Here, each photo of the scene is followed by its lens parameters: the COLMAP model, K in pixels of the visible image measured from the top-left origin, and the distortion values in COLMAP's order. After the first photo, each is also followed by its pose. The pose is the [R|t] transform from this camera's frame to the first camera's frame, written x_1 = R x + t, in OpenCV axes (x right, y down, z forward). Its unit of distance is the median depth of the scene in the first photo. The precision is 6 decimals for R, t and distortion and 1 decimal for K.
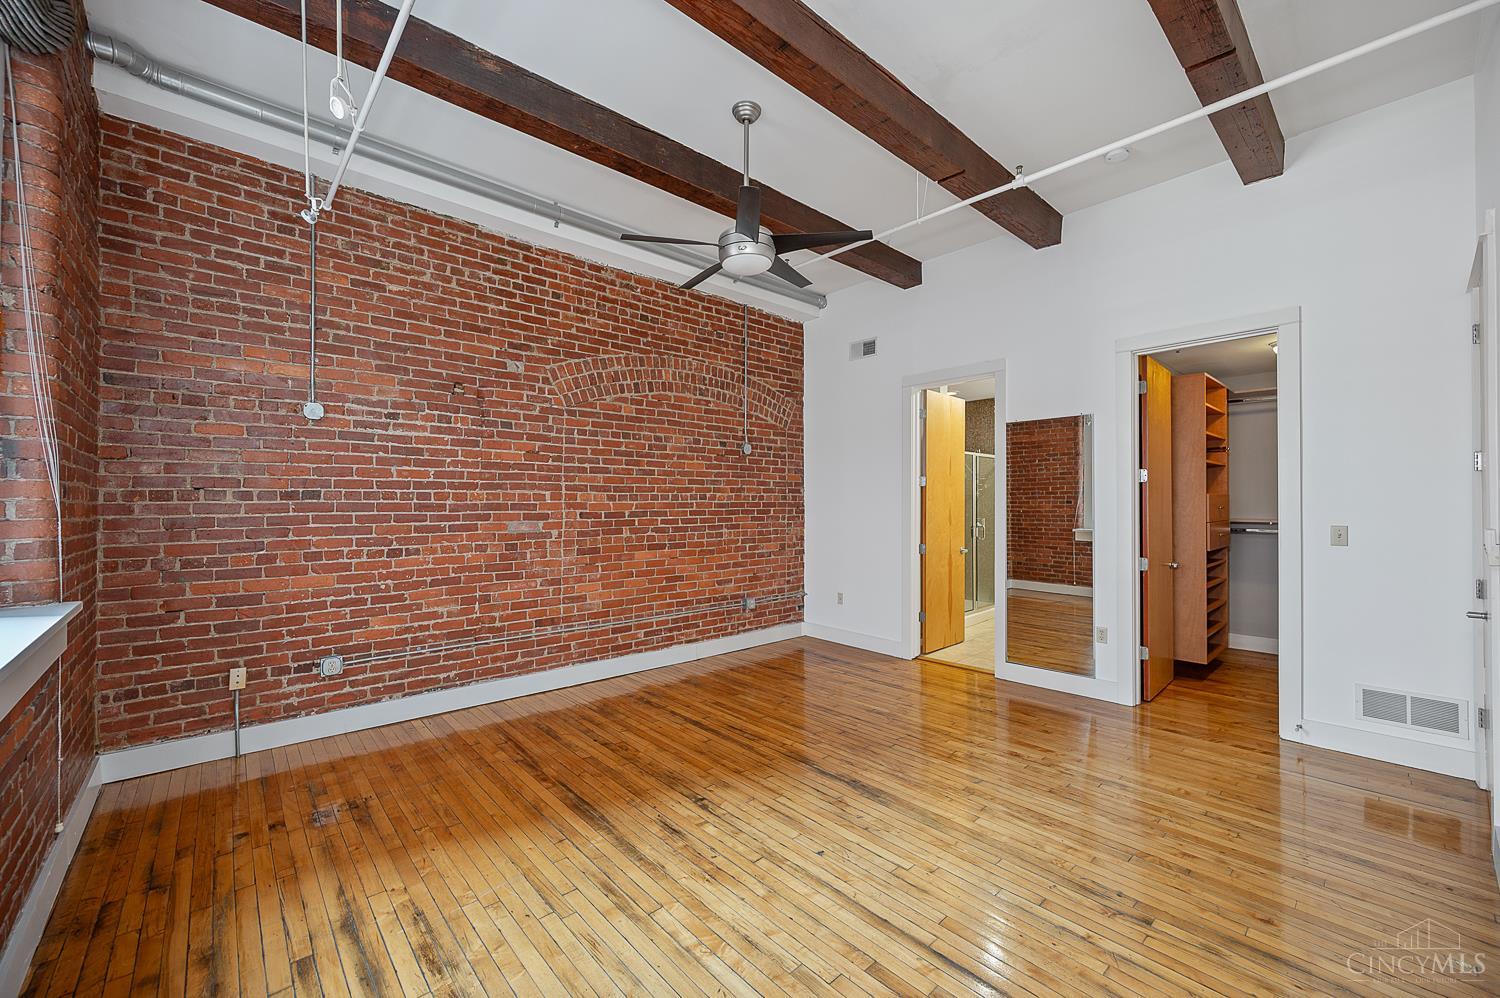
lens RADIAL K [[595.0, 0, 754.9], [0, 595.0, 501.1], [0, 0, 1]] dist [-0.000991, -0.000134]
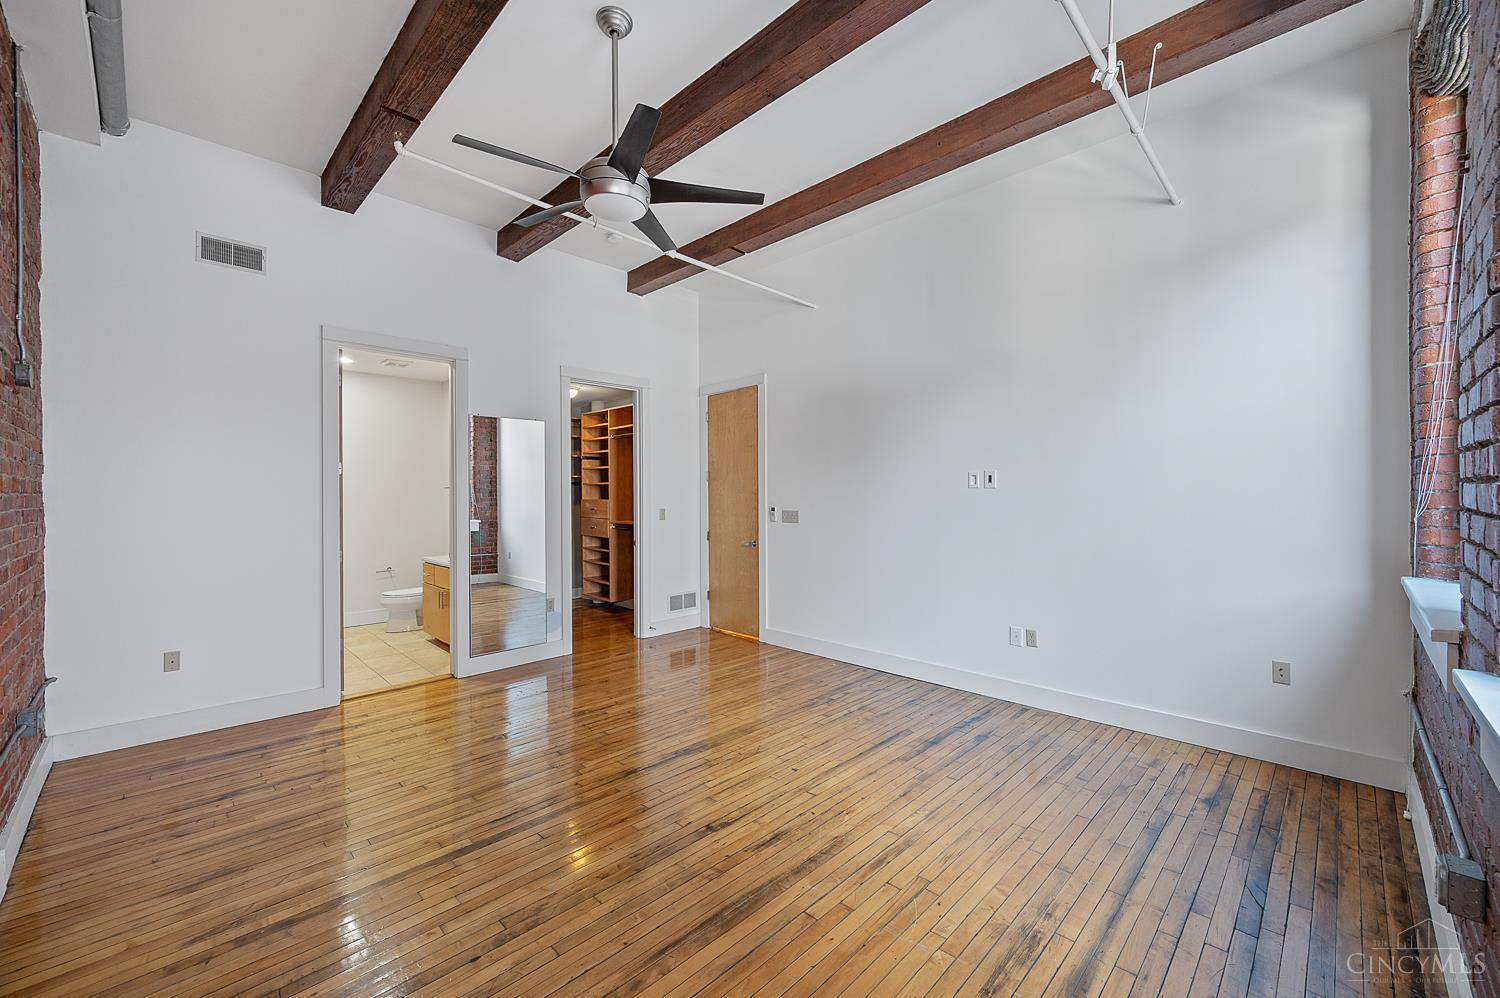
lens RADIAL K [[595.0, 0, 750.9], [0, 595.0, 498.5], [0, 0, 1]] dist [-0.000991, -0.000134]
pose [[-0.044989, -0.004566, 0.998977, -0.745646], [-0.000496, 0.999990, 0.004548, 0.001952], [-0.998987, -0.000291, -0.044991, 0.740730]]
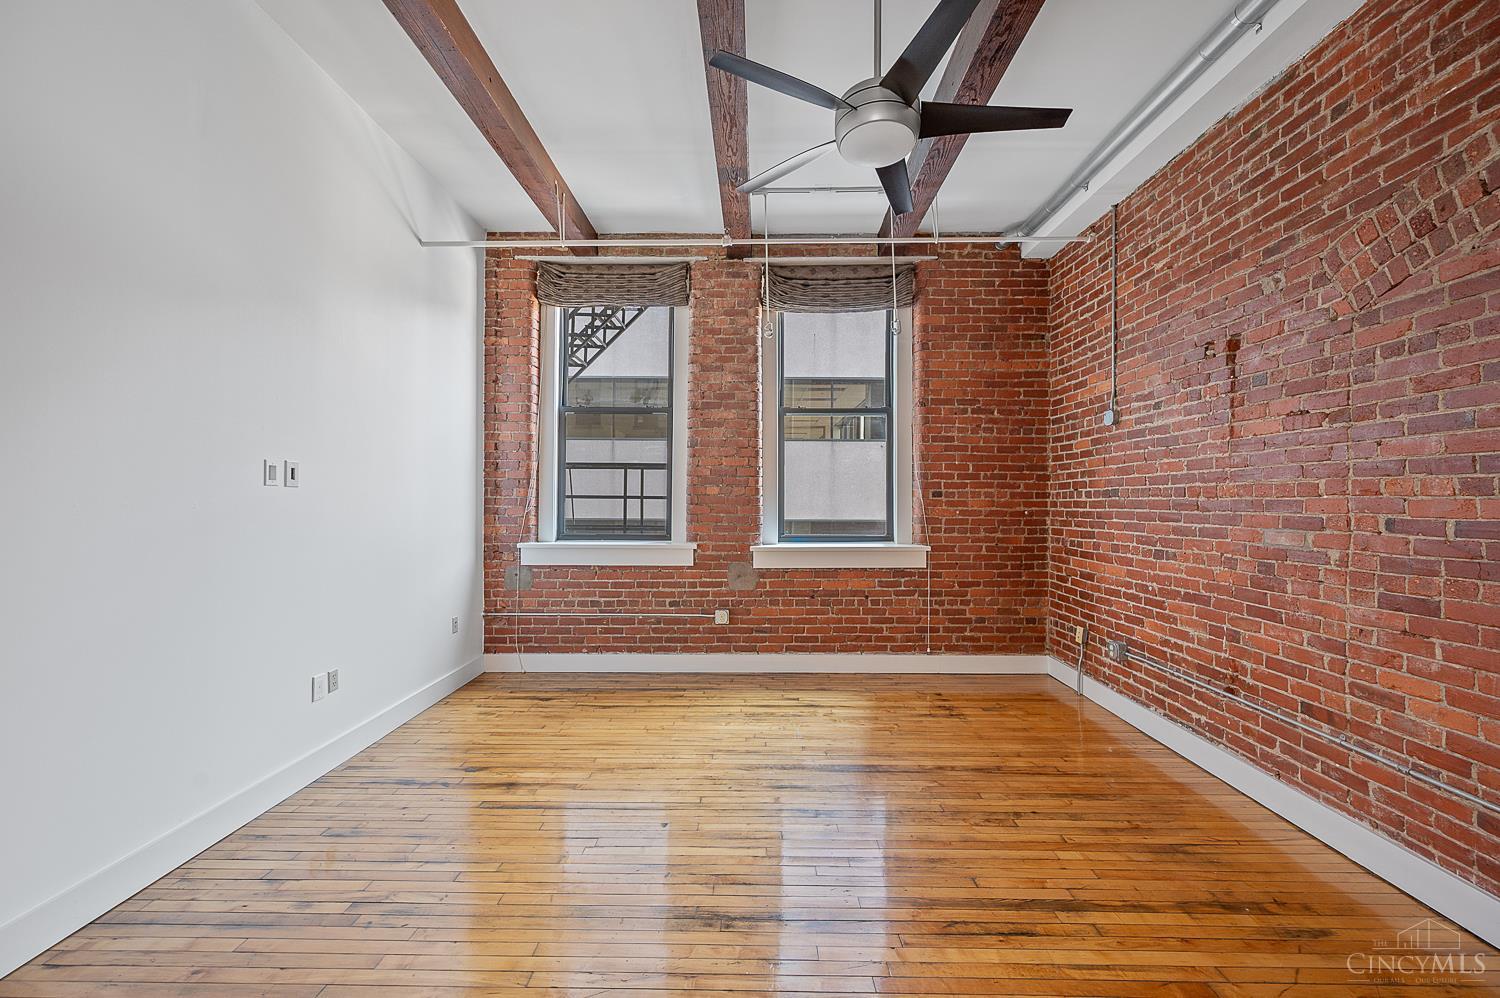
lens RADIAL K [[595.0, 0, 741.0], [0, 595.0, 499.2], [0, 0, 1]] dist [-0.000991, -0.000134]
pose [[-0.695683, -0.003133, -0.718342, 0.507104], [0.000437, 0.999988, -0.004784, 0.005992], [0.718348, -0.003642, -0.695674, 1.188840]]
